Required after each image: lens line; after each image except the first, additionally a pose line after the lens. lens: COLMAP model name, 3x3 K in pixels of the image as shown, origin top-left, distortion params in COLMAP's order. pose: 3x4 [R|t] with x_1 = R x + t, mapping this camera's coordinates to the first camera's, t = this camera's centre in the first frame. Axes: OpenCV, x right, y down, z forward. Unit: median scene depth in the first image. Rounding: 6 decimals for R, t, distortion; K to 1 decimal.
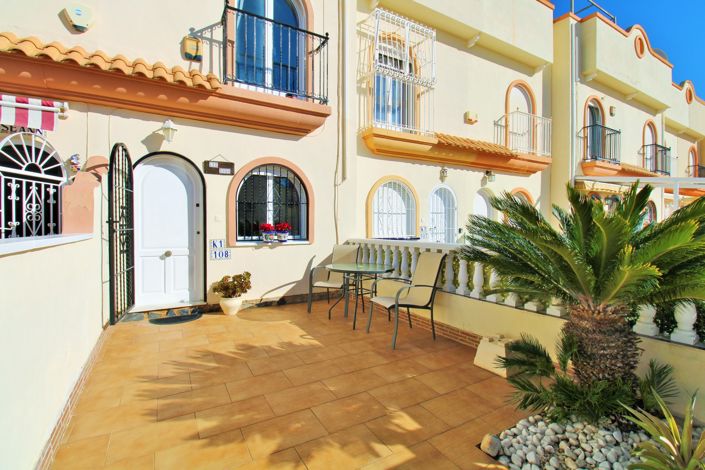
lens RADIAL K [[327.1, 0, 354.2], [0, 327.1, 233.2], [0, 0, 1]] dist [-0.006080, -0.002115]
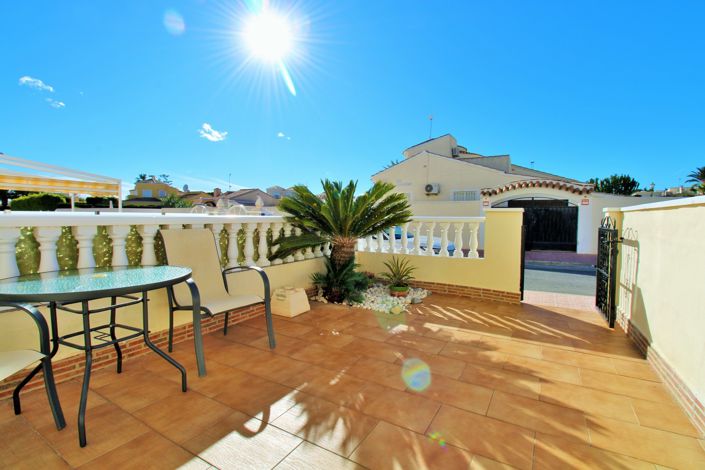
lens RADIAL K [[327.1, 0, 356.0], [0, 327.1, 237.3], [0, 0, 1]] dist [-0.006080, -0.002115]
pose [[-0.487935, -0.056576, 0.871045, -0.971119], [0.012627, 0.997335, 0.071852, 0.056447], [-0.872789, 0.046057, -0.485920, 1.807610]]
